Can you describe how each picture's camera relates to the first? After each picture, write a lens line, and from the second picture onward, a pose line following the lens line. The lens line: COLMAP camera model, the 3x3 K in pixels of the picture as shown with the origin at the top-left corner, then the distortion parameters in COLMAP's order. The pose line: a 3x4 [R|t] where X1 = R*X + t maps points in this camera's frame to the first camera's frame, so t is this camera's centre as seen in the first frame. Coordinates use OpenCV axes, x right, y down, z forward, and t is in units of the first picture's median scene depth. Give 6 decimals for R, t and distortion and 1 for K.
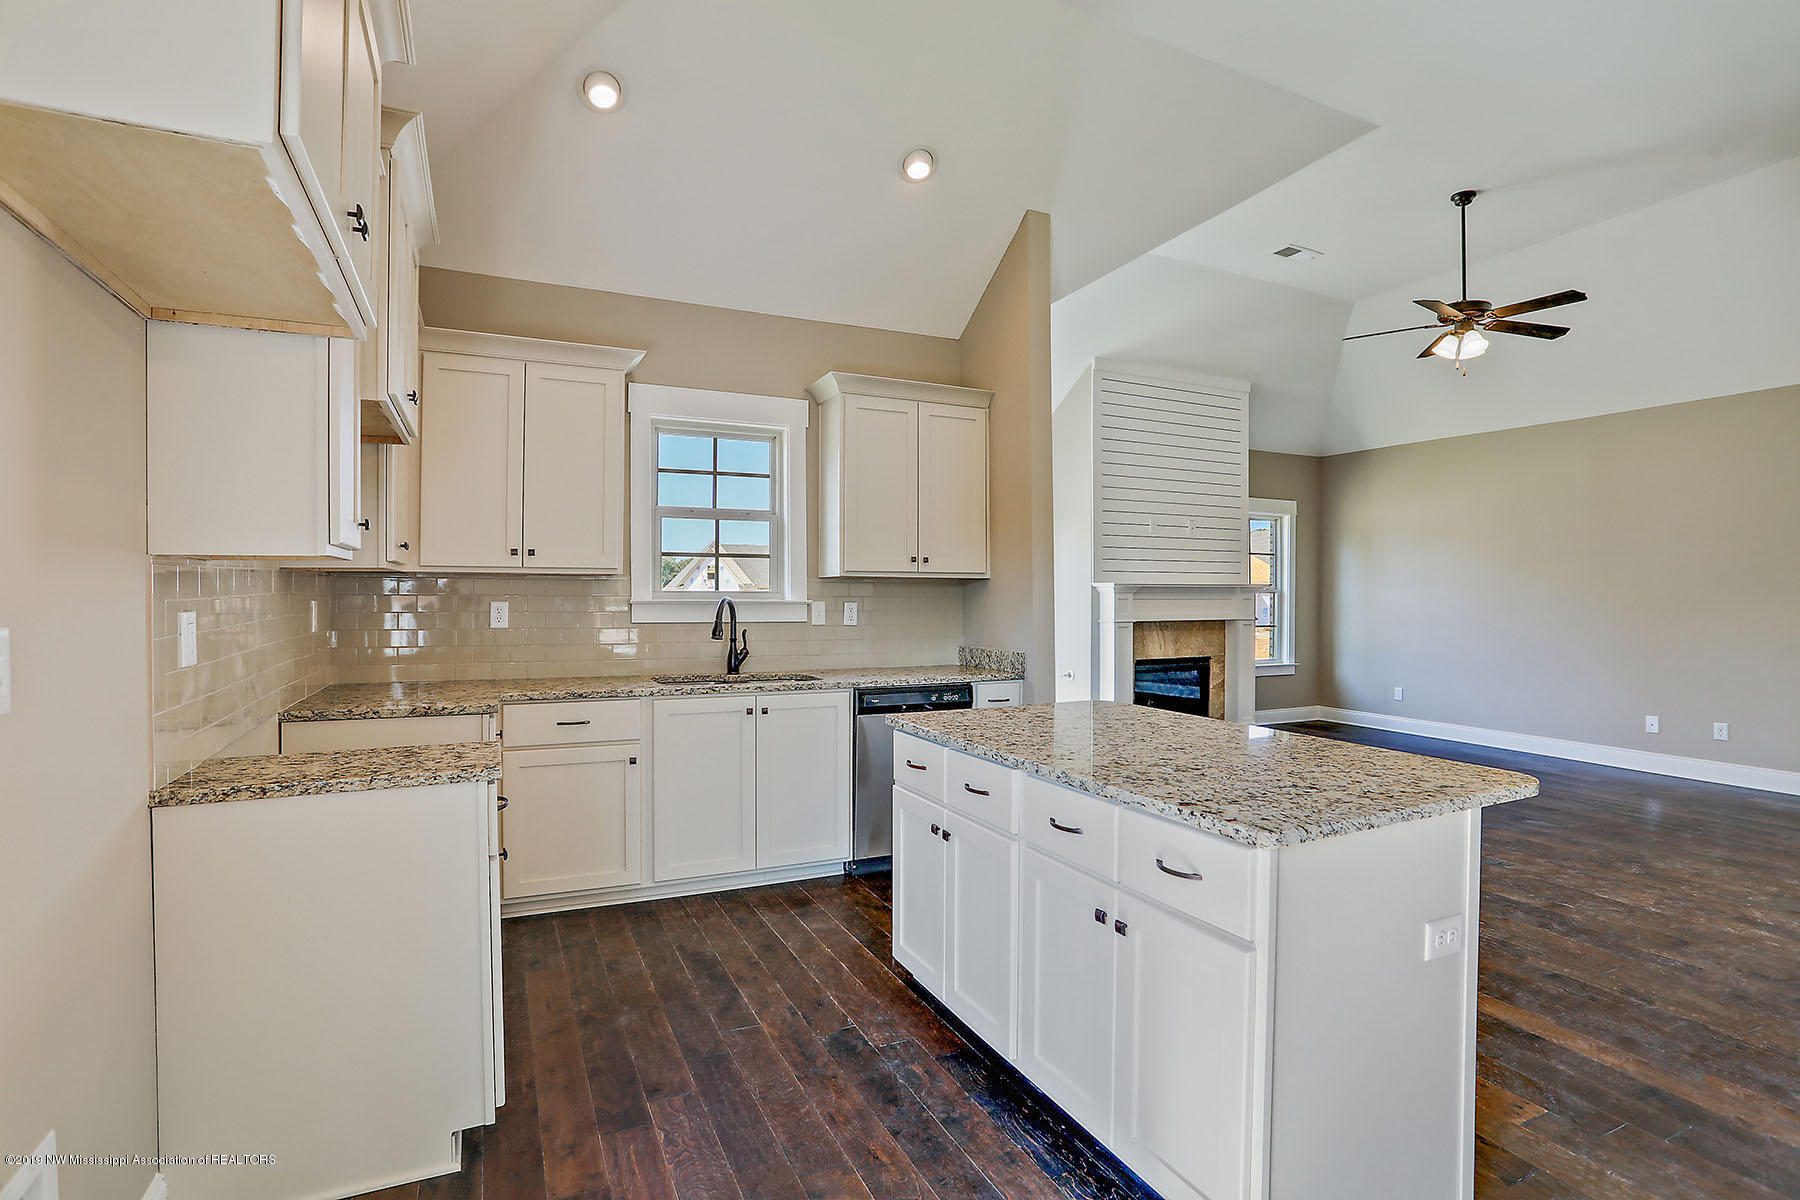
lens RADIAL K [[884.3, 0, 908.5], [0, 884.3, 580.5], [0, 0, 1]] dist [-0.054337, 0.014385]
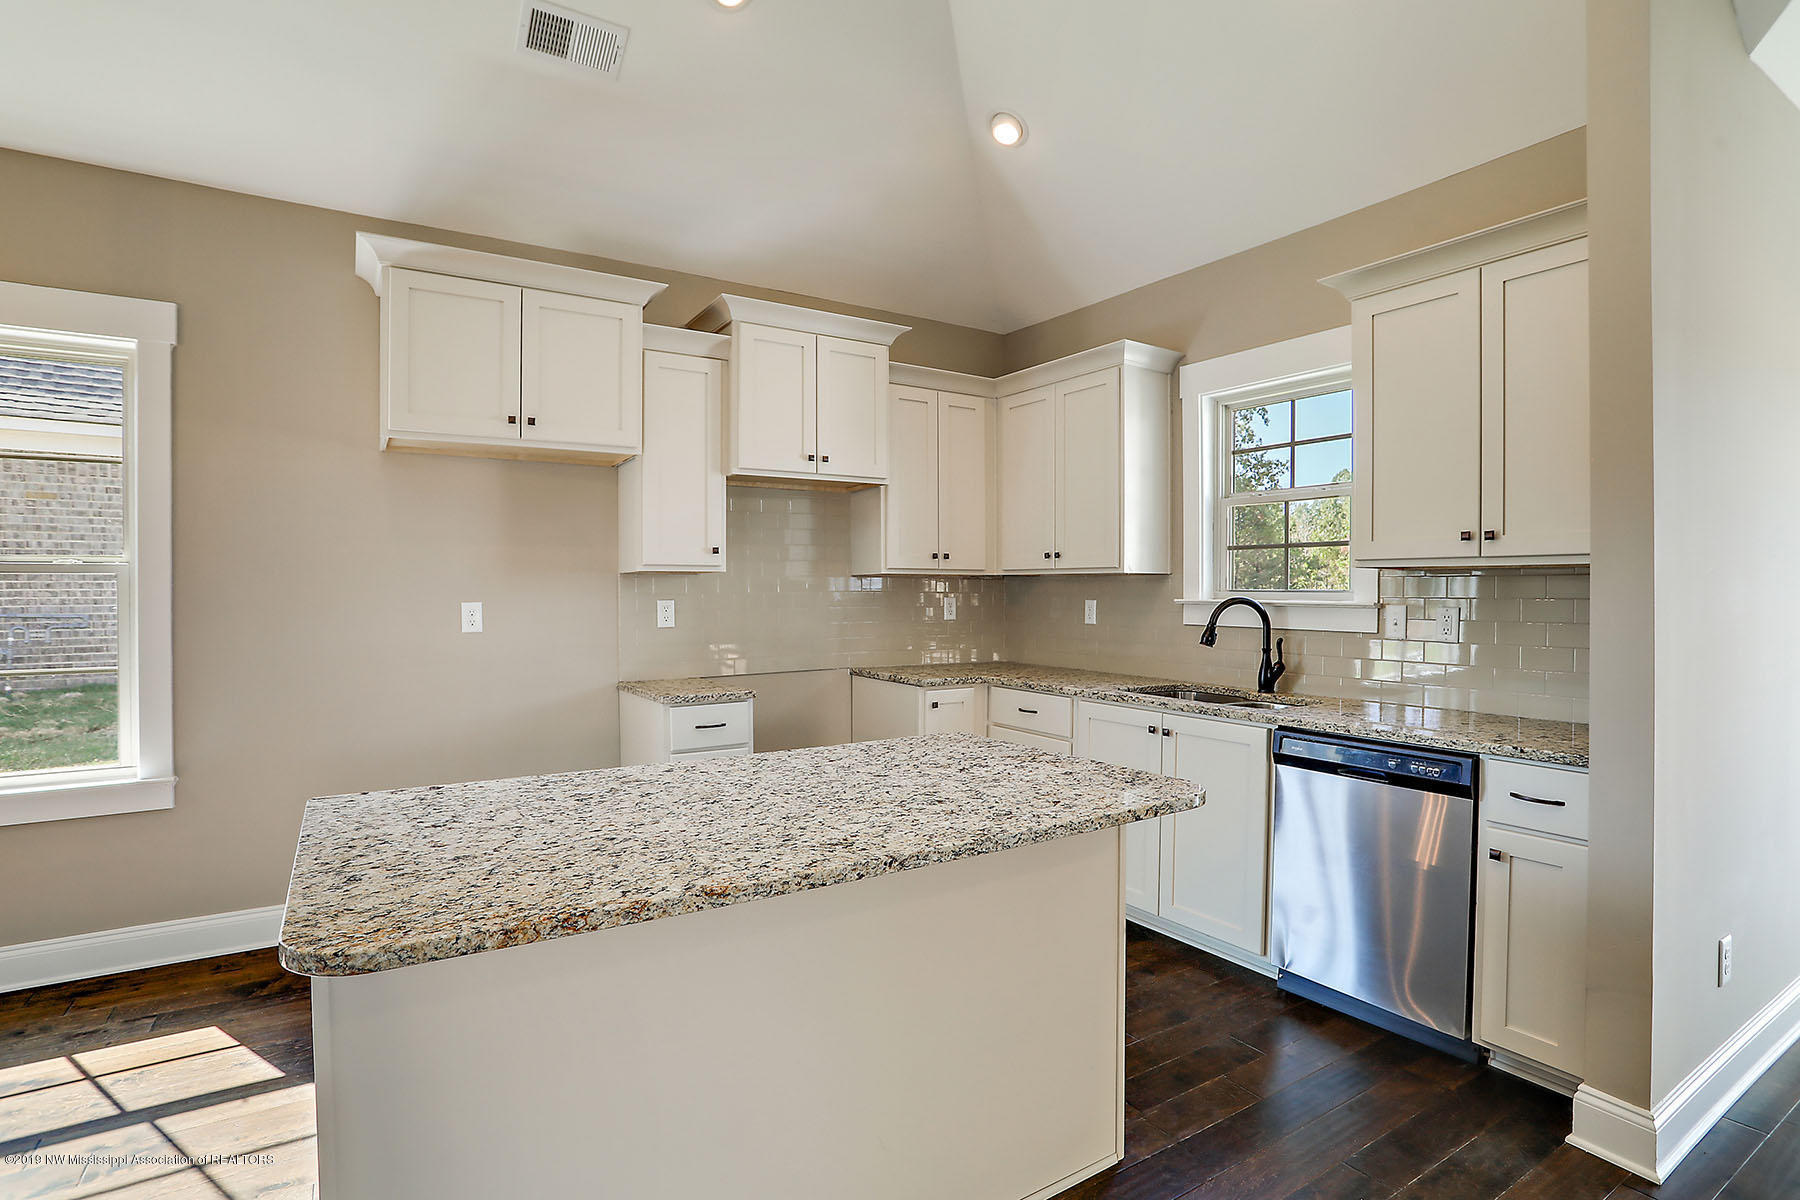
lens RADIAL K [[884.3, 0, 893.5], [0, 884.3, 600.3], [0, 0, 1]] dist [-0.054337, 0.014385]
pose [[0.107953, 0.012836, -0.994073, 0.478691], [0.016694, 0.999752, 0.014722, 0.003495], [0.994016, -0.018185, 0.107712, 0.485407]]
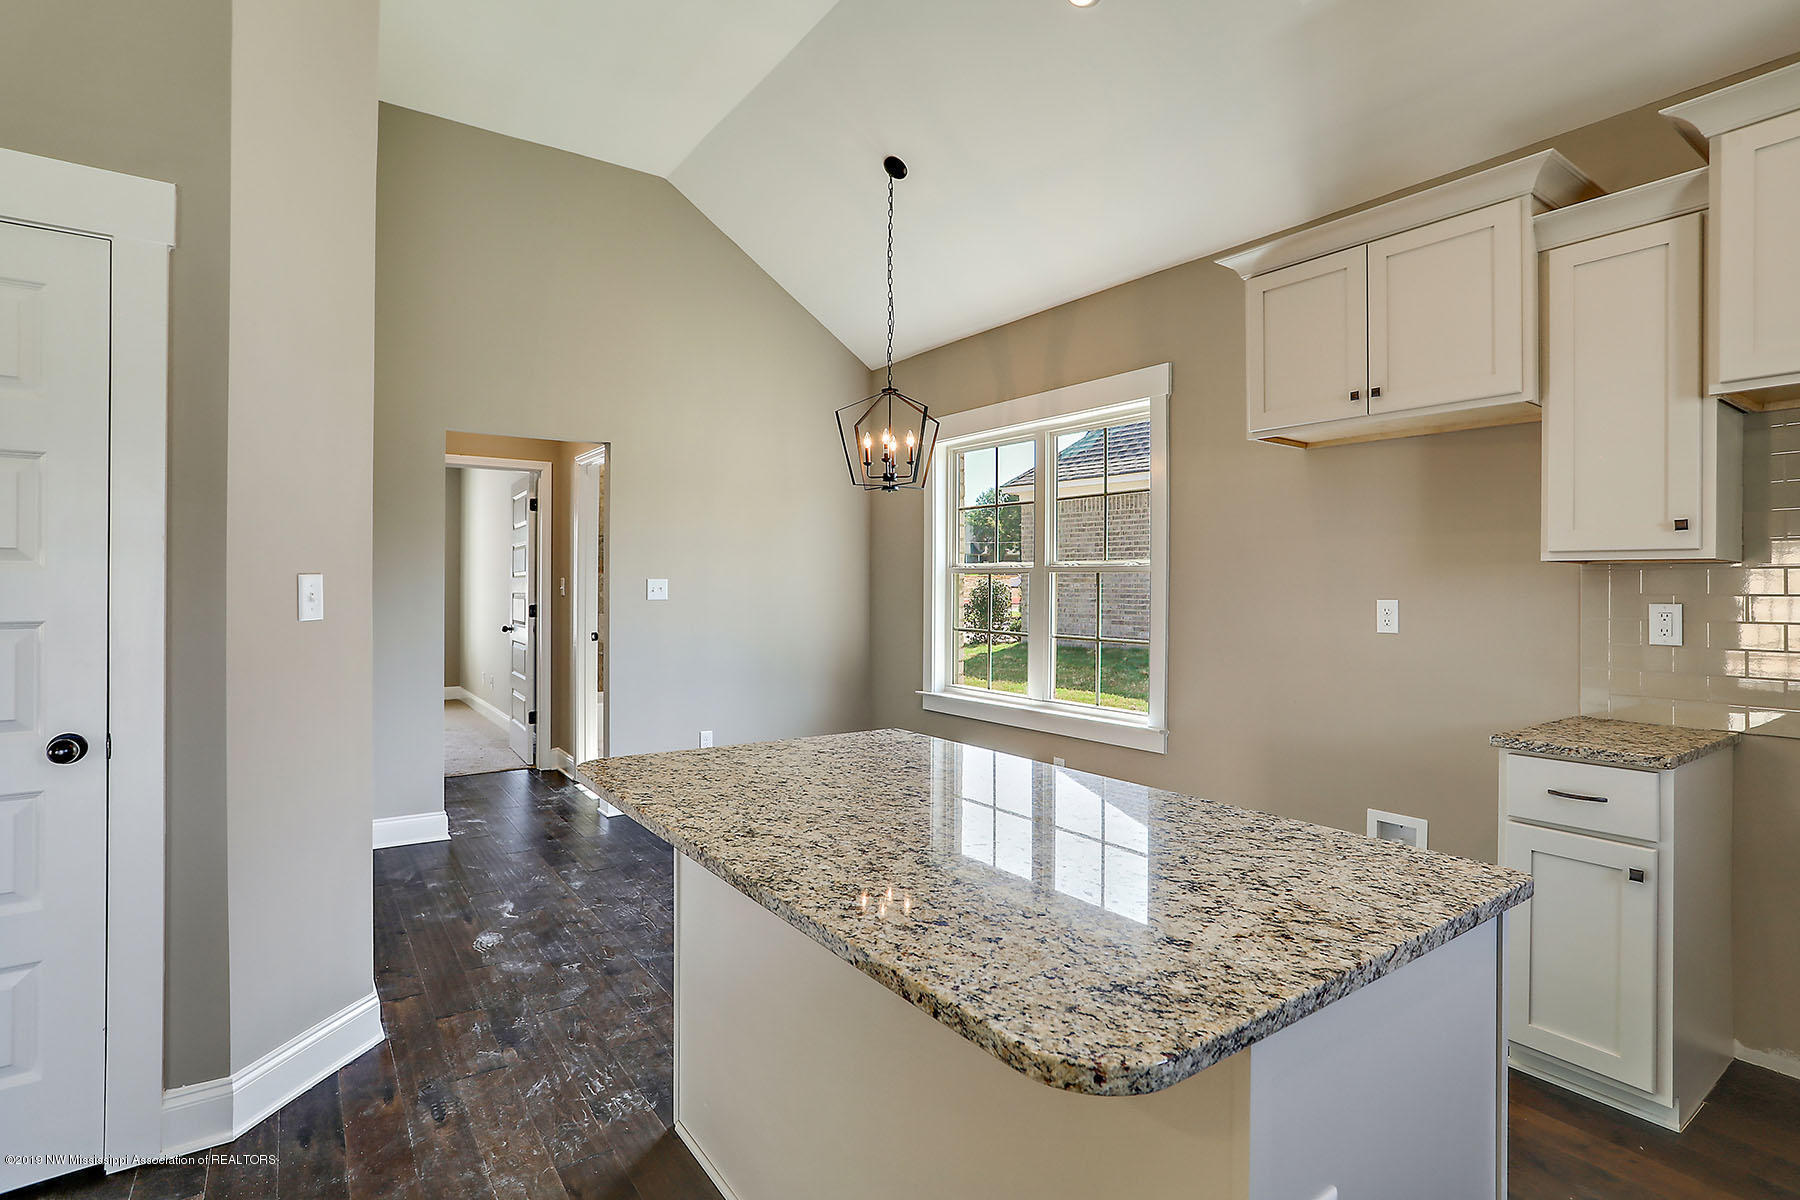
lens RADIAL K [[884.3, 0, 910.8], [0, 884.3, 588.6], [0, 0, 1]] dist [-0.054337, 0.014385]
pose [[-0.985730, -0.003215, -0.168304, 0.199231], [-0.001554, 0.999949, -0.009998, 0.008292], [0.168327, -0.009594, -0.985685, 0.784421]]
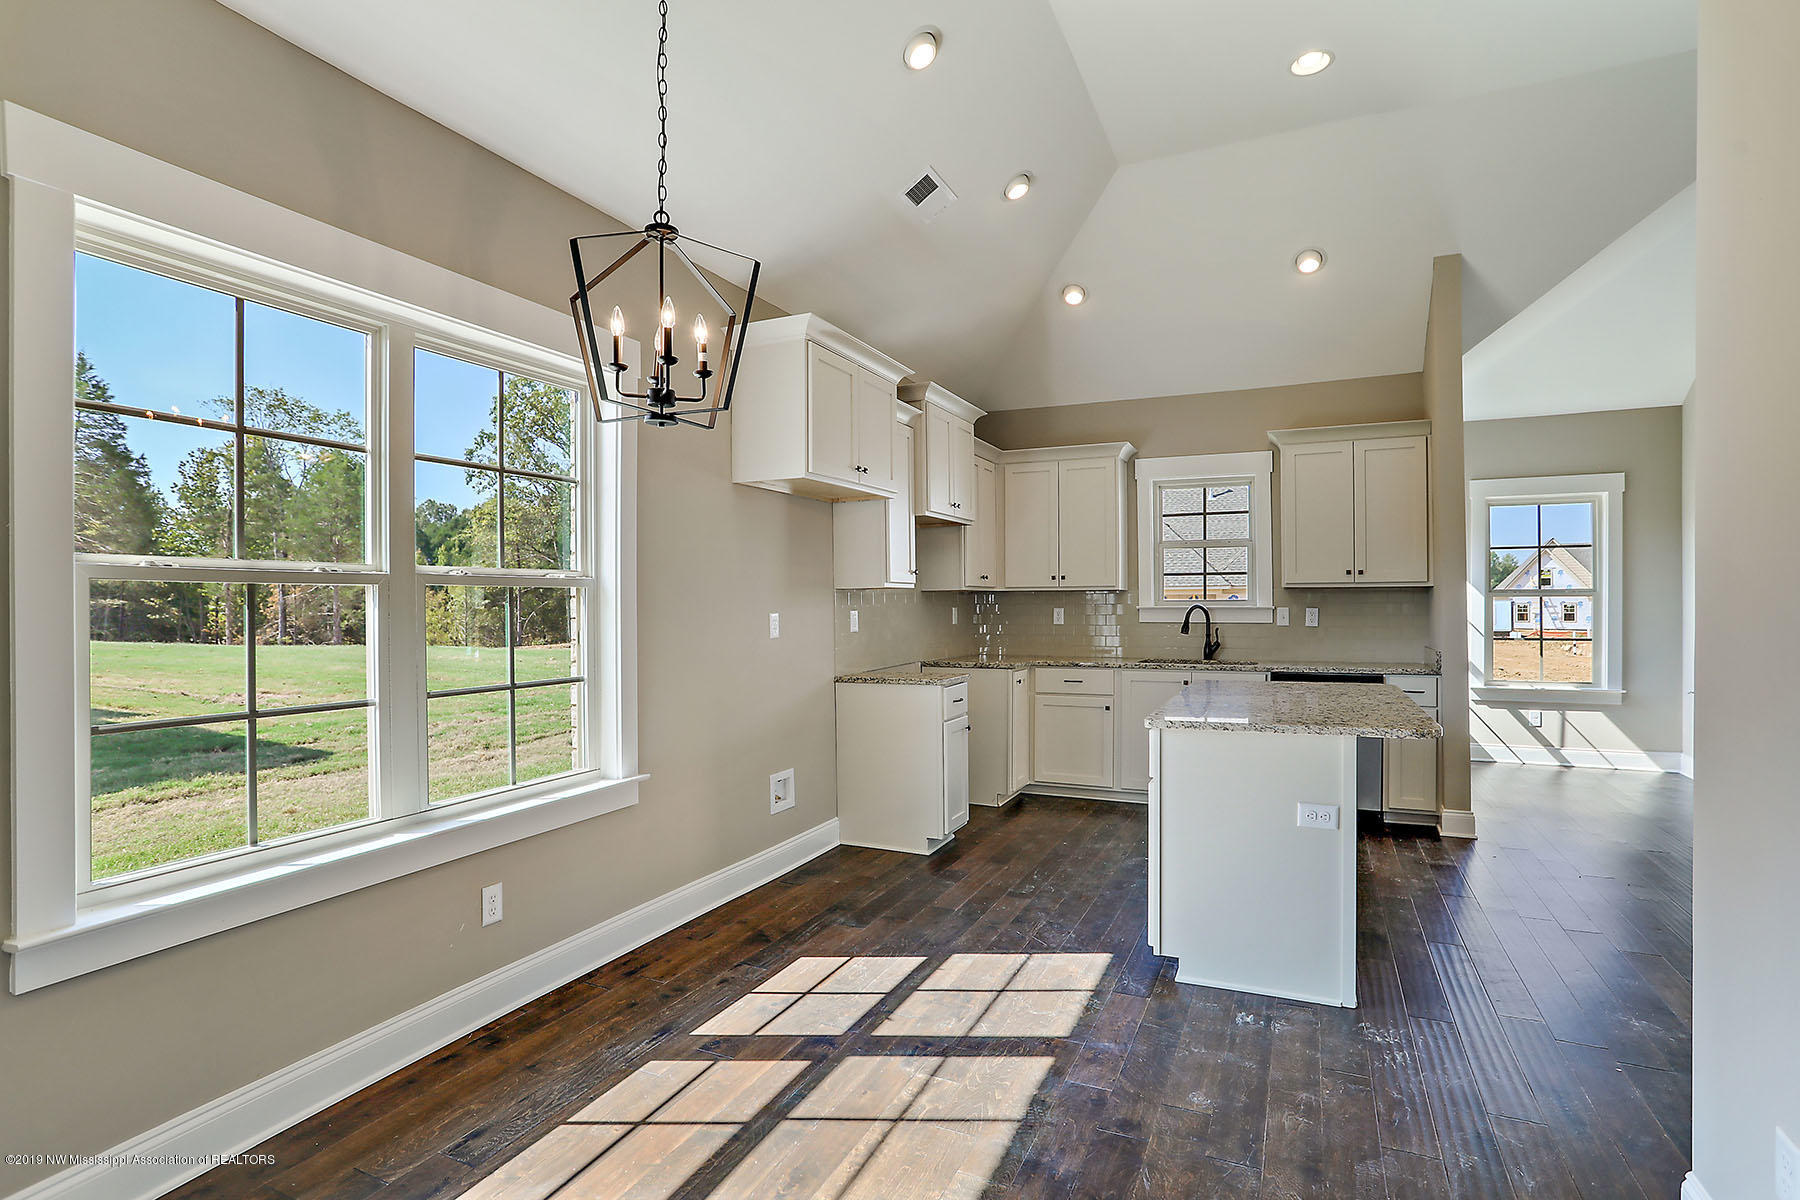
lens RADIAL K [[884.3, 0, 913.2], [0, 884.3, 601.1], [0, 0, 1]] dist [-0.054337, 0.014385]
pose [[0.636921, -0.004957, -0.770913, 0.482305], [0.018890, 0.999779, 0.009178, -0.006137], [0.770697, -0.020408, 0.636874, -0.197561]]
